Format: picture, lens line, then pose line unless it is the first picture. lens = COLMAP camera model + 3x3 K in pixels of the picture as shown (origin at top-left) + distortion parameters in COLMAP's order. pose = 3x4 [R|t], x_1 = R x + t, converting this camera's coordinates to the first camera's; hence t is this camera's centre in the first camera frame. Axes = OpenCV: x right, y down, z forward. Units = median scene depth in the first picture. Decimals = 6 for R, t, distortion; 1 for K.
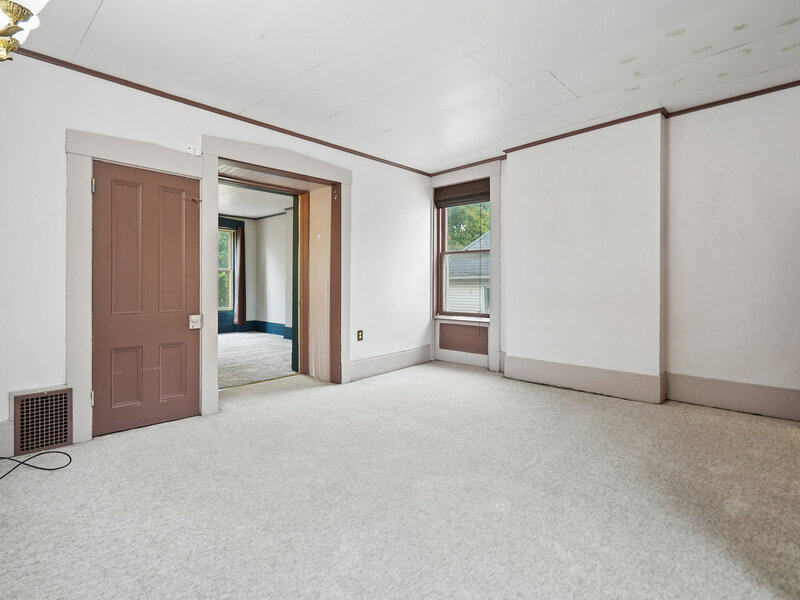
lens RADIAL K [[408.0, 0, 399.4], [0, 408.0, 293.7], [0, 0, 1]] dist [-0.001356, 0.000571]
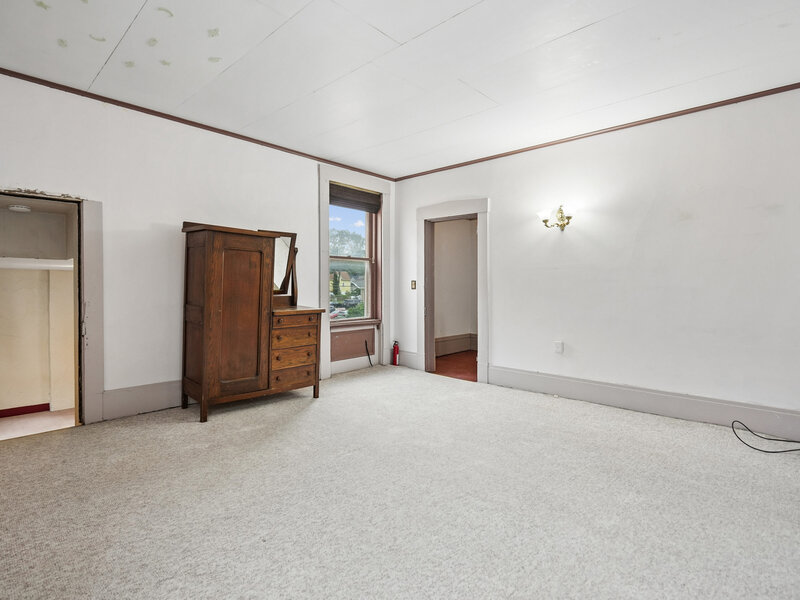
lens RADIAL K [[408.0, 0, 400.5], [0, 408.0, 295.1], [0, 0, 1]] dist [-0.001356, 0.000571]
pose [[-0.999966, -0.001169, 0.008201, 0.177774], [-0.000843, 0.999212, 0.039675, -0.058738], [-0.008241, 0.039667, -0.999179, 2.095314]]
